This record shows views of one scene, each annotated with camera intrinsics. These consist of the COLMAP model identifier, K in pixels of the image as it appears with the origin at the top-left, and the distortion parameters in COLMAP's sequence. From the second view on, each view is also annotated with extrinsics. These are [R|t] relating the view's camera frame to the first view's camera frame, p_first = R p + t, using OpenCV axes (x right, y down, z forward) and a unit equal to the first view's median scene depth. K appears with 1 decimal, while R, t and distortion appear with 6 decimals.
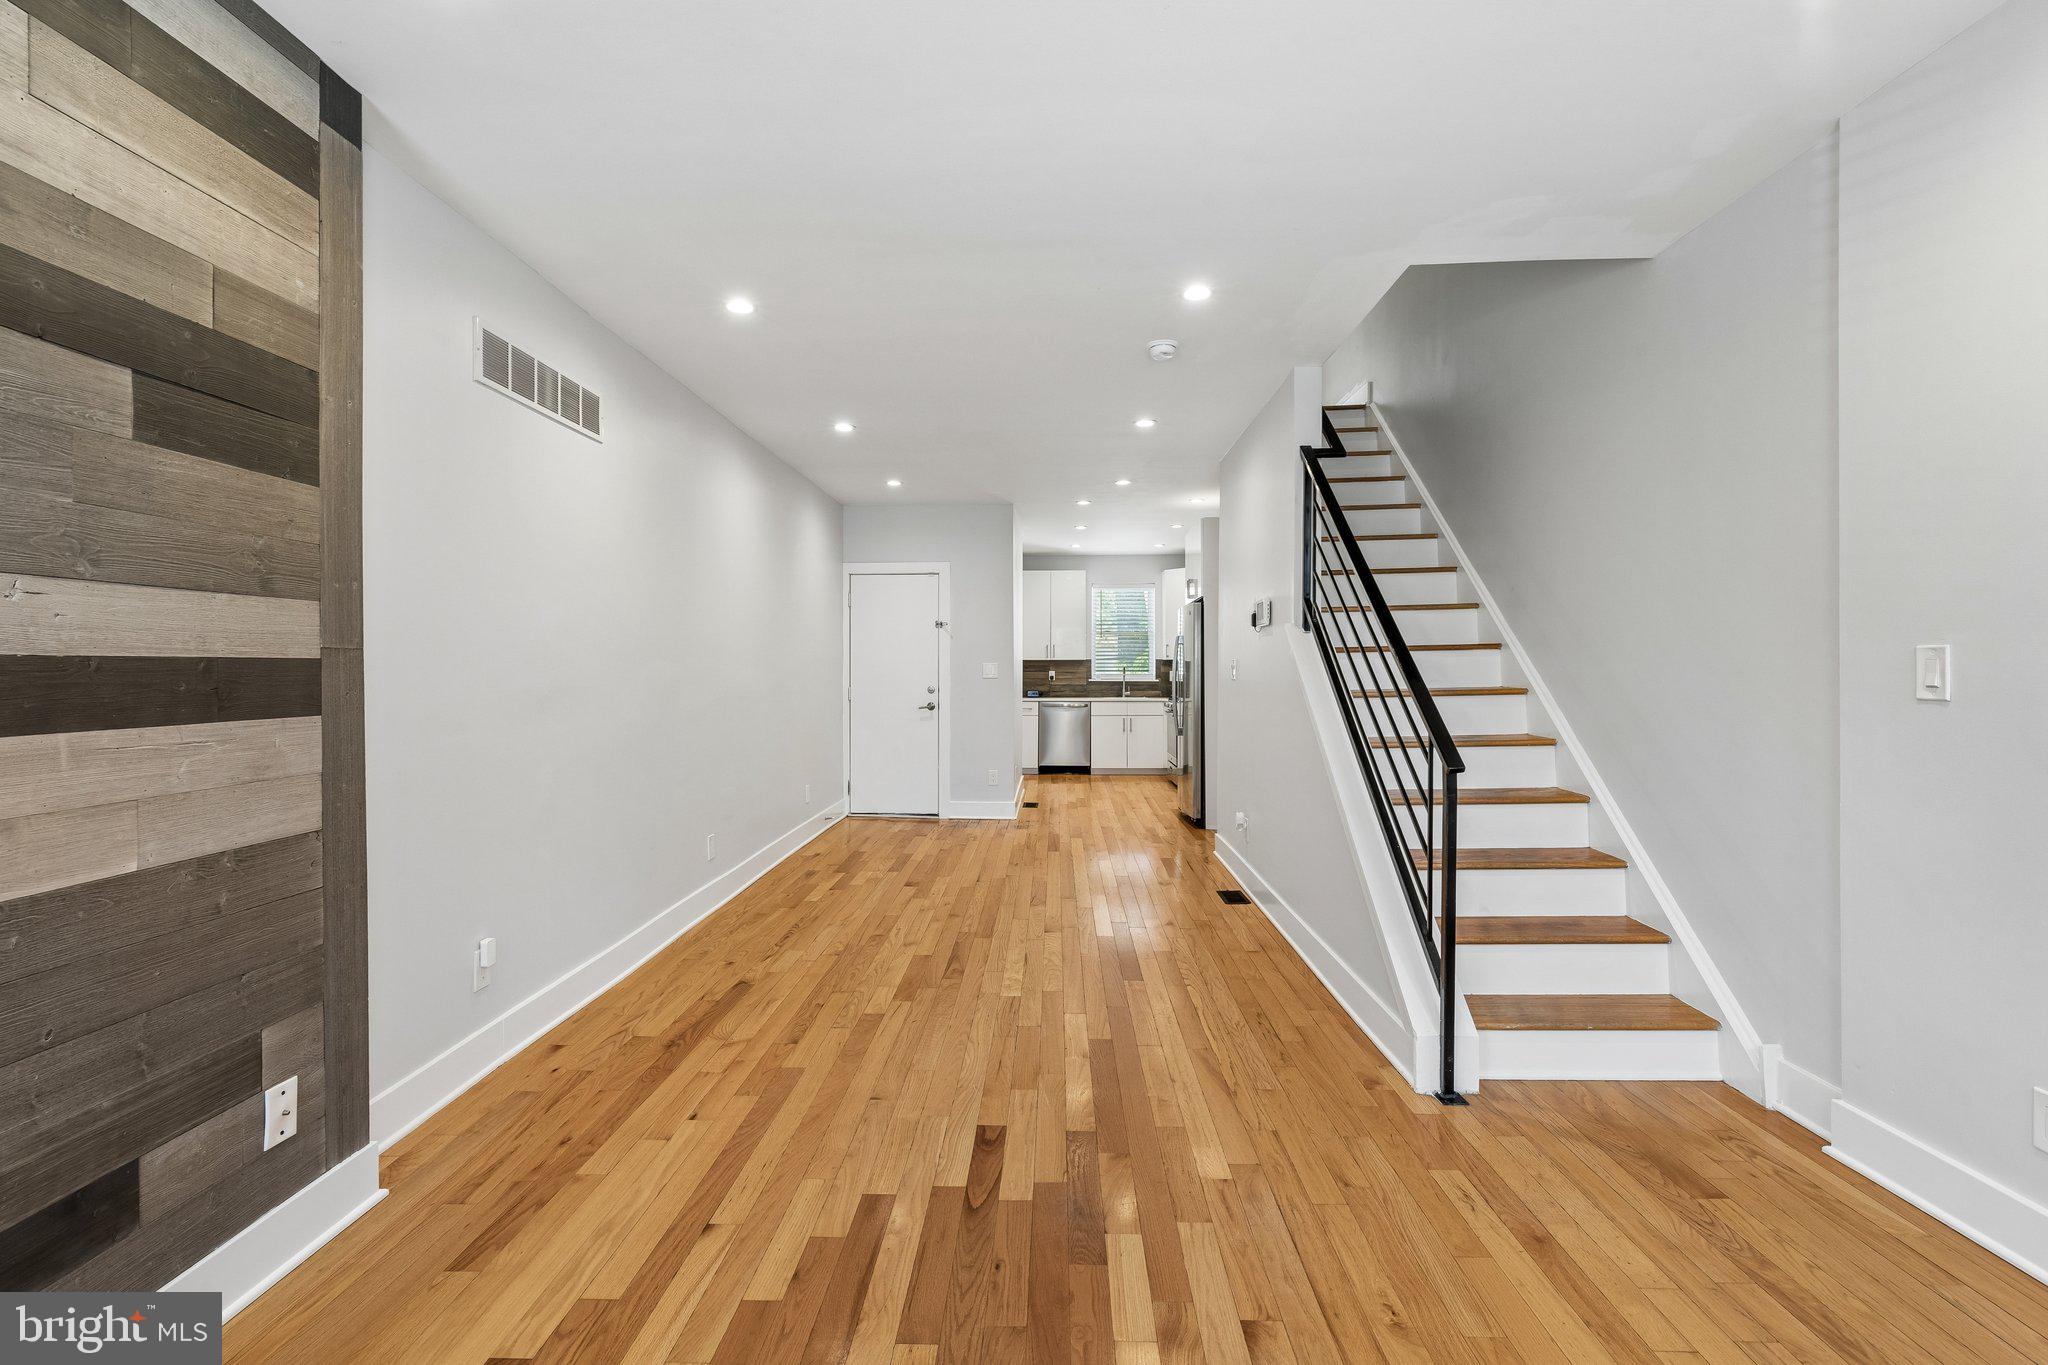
lens RADIAL K [[929.7, 0, 1022.9], [0, 929.7, 673.0], [0, 0, 1]] dist [0.011424, -0.000880]
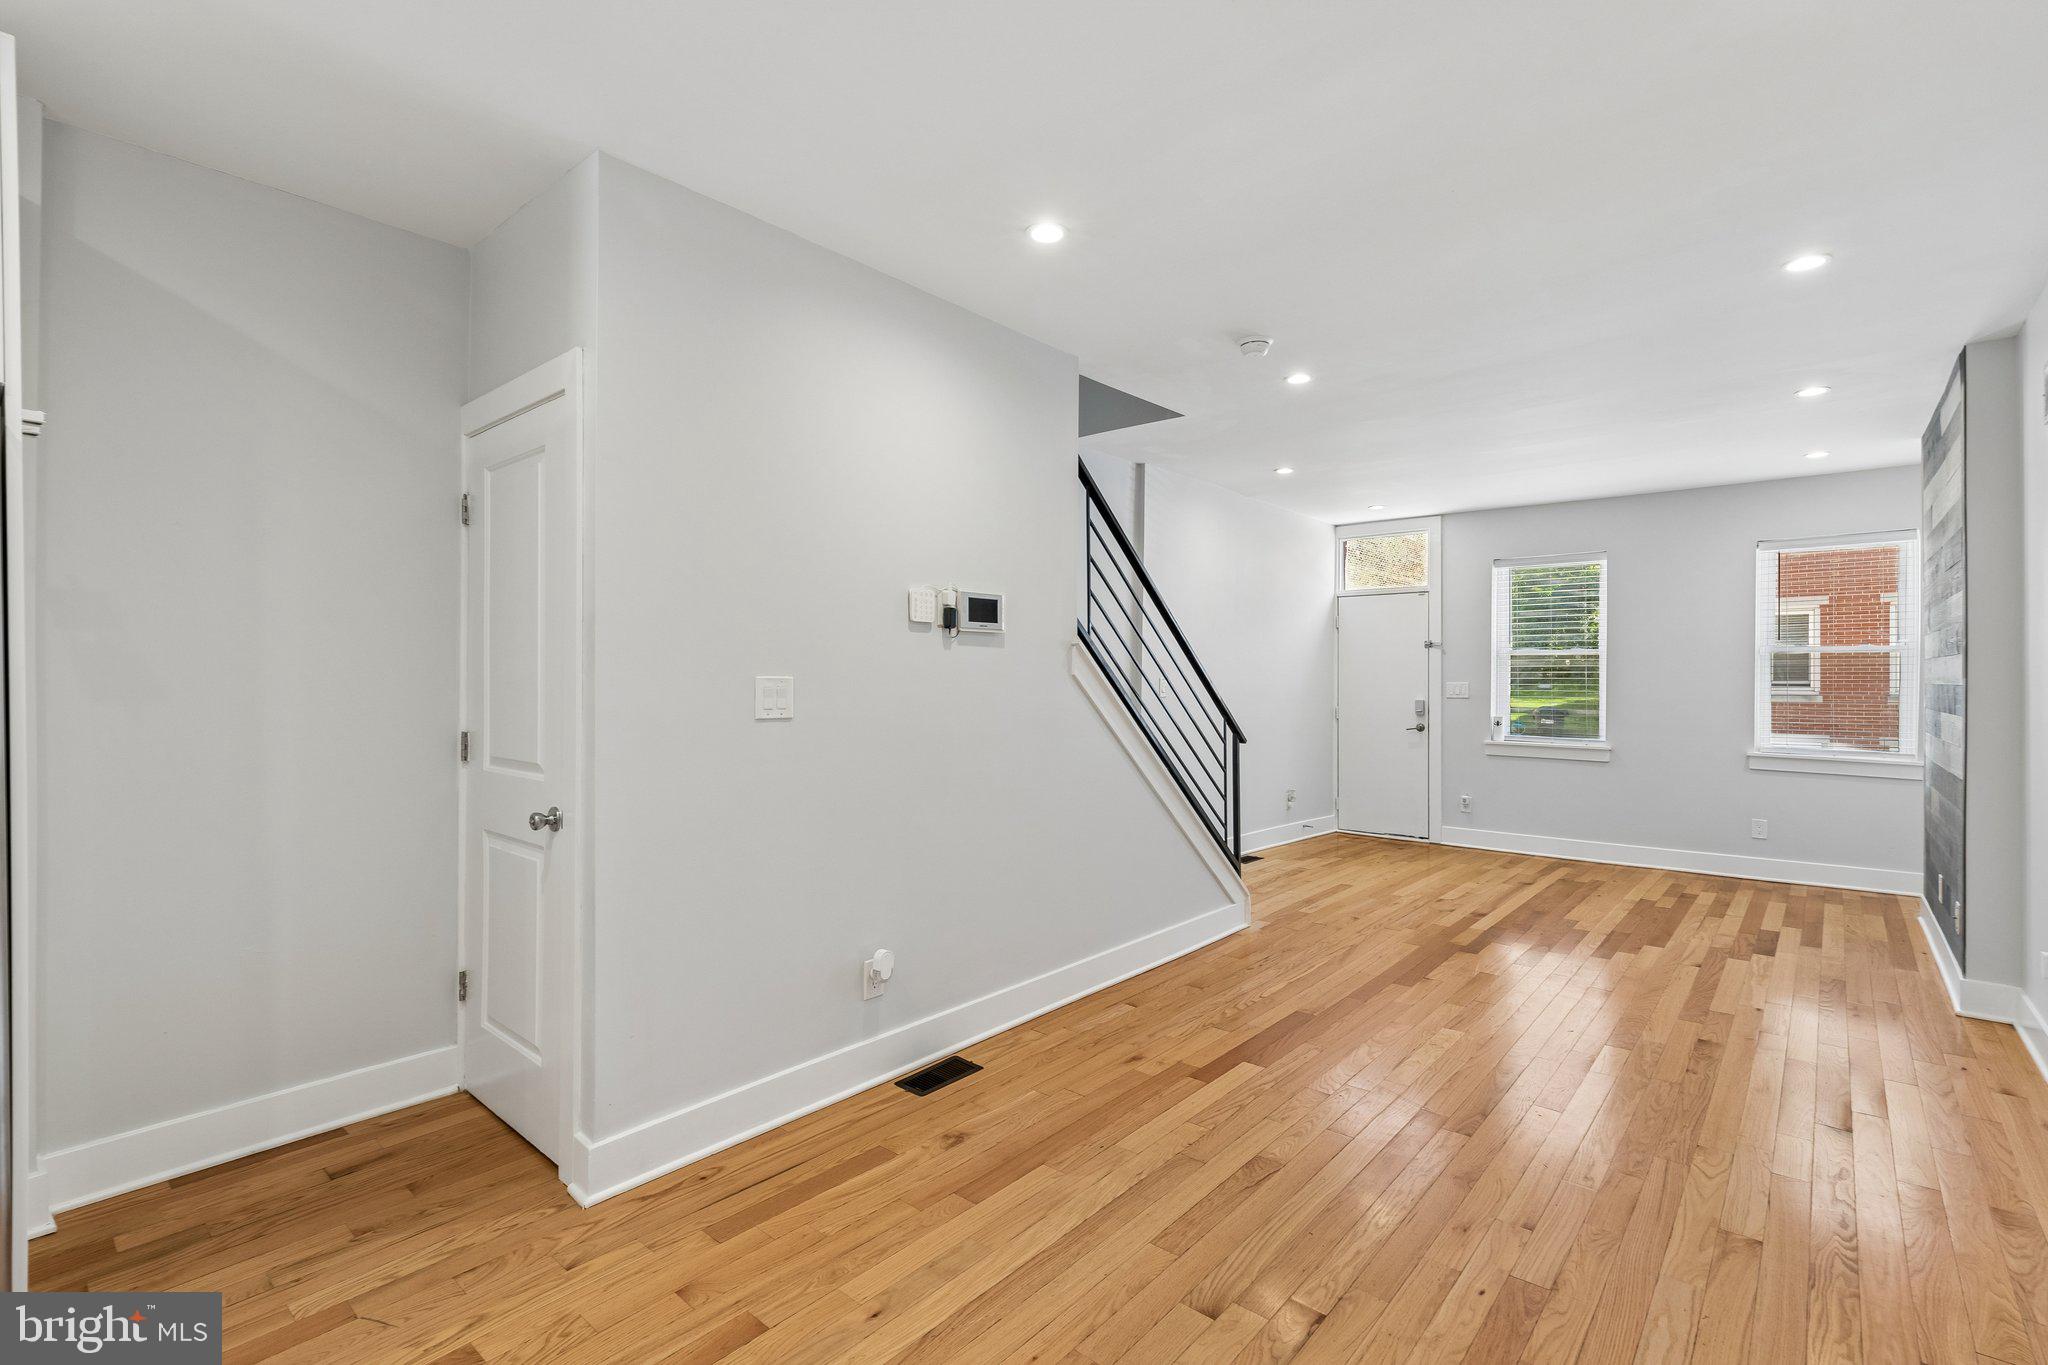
lens RADIAL K [[927.7, 0, 1030.4], [0, 927.7, 674.6], [0, 0, 1]] dist [0.011318, -0.001198]
pose [[-0.780964, 0.002000, 0.624572, -0.328604], [0.003420, 0.999994, 0.001075, -0.029789], [-0.624566, 0.002976, -0.780966, 2.427368]]
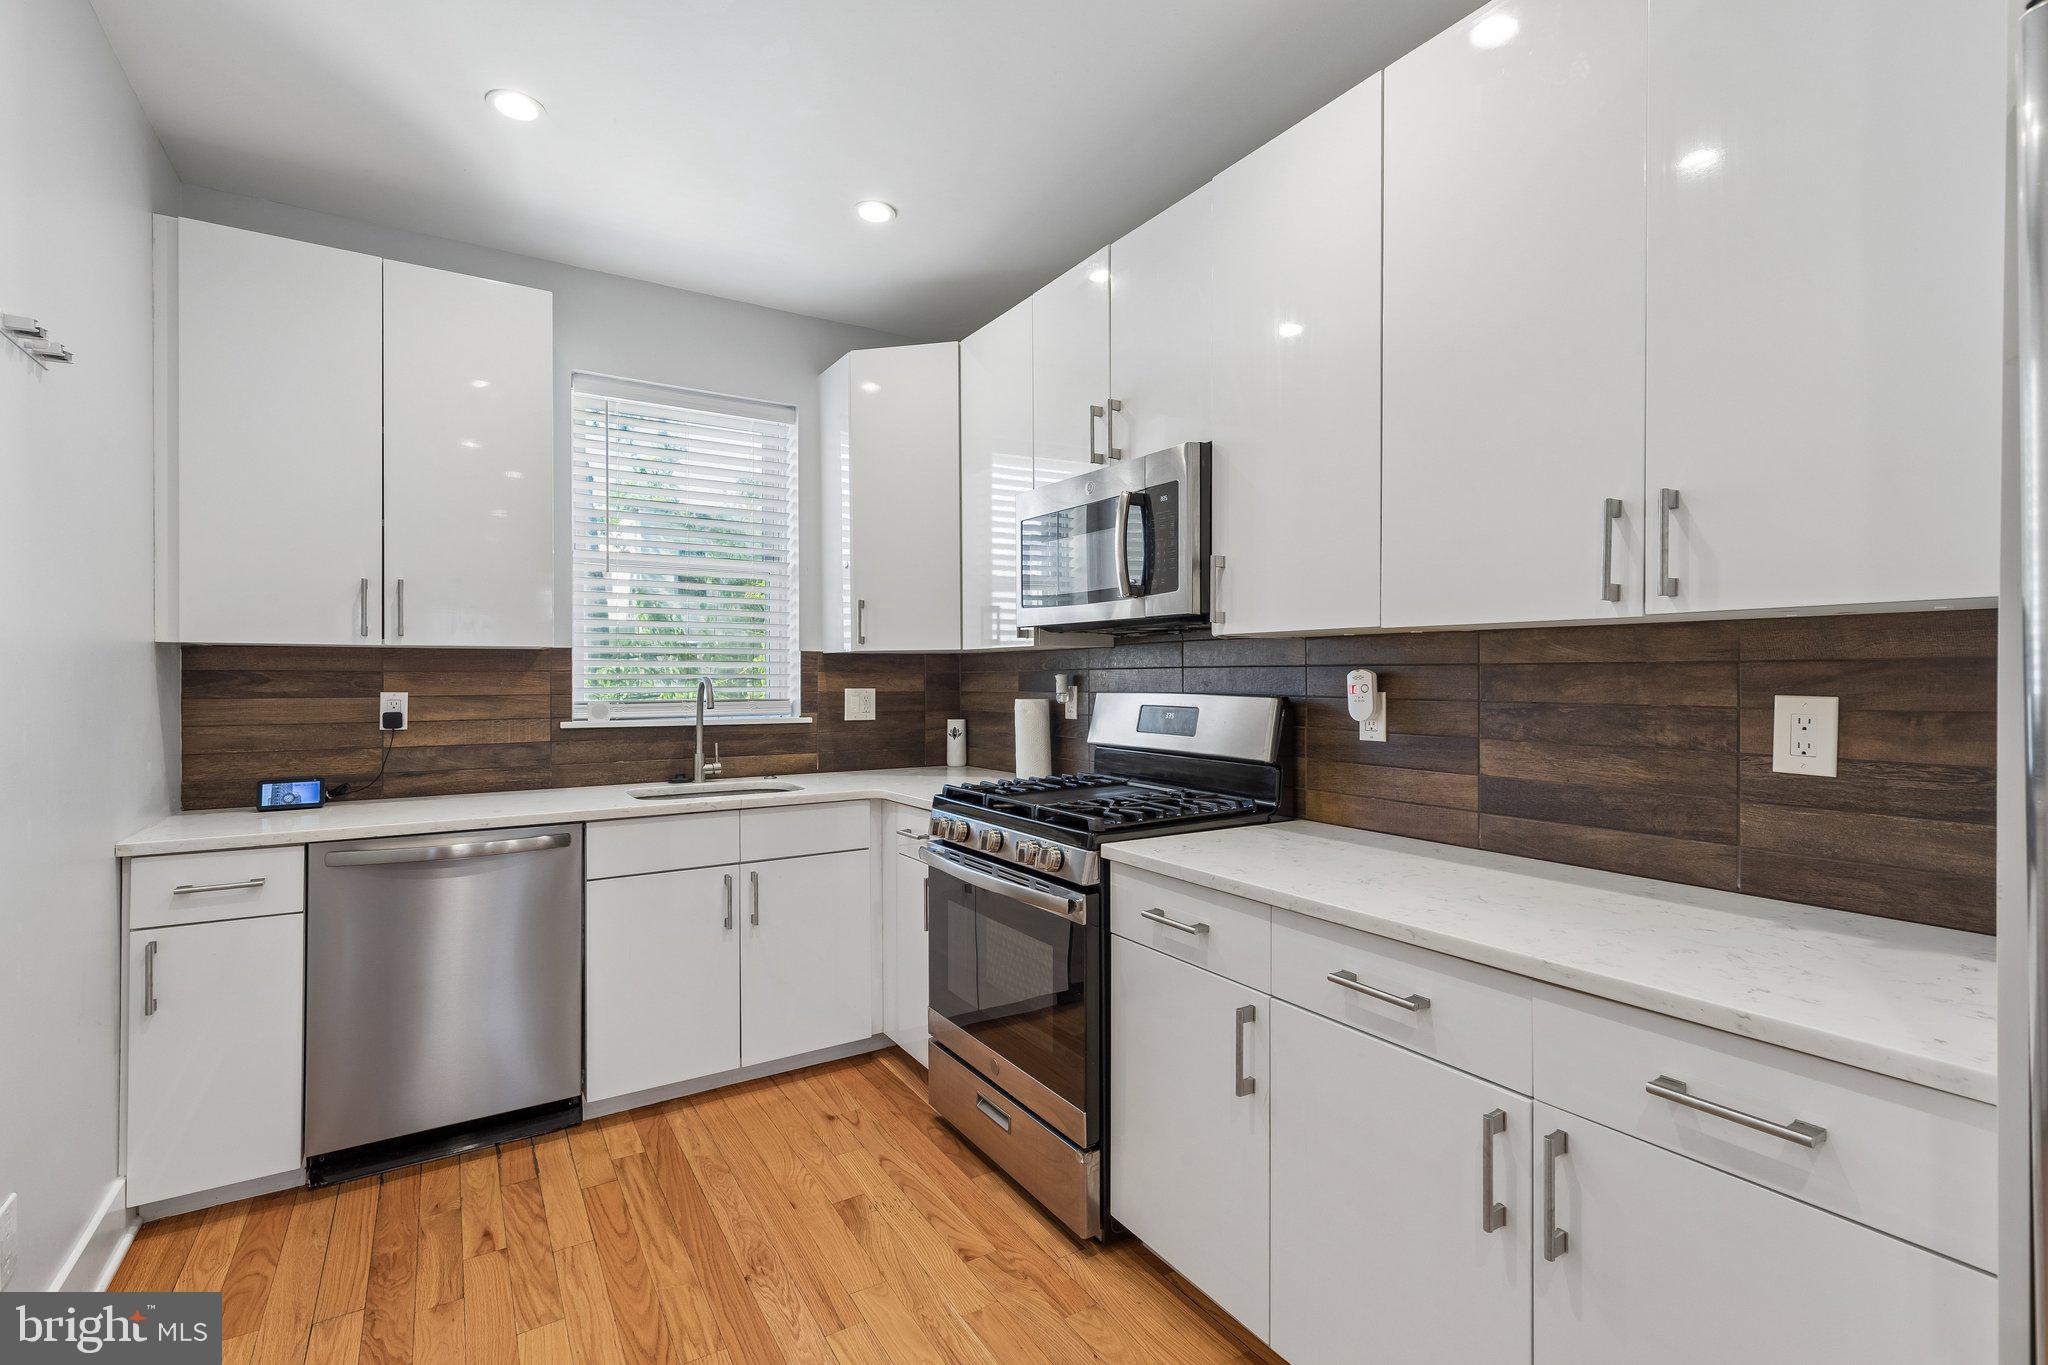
lens RADIAL K [[929.7, 0, 1022.9], [0, 929.7, 673.0], [0, 0, 1]] dist [0.011424, -0.000880]
pose [[0.828353, 0.000521, 0.560206, 0.113880], [0.005421, 0.999945, -0.008945, -0.015622], [-0.560180, 0.010446, 0.828305, 2.618952]]
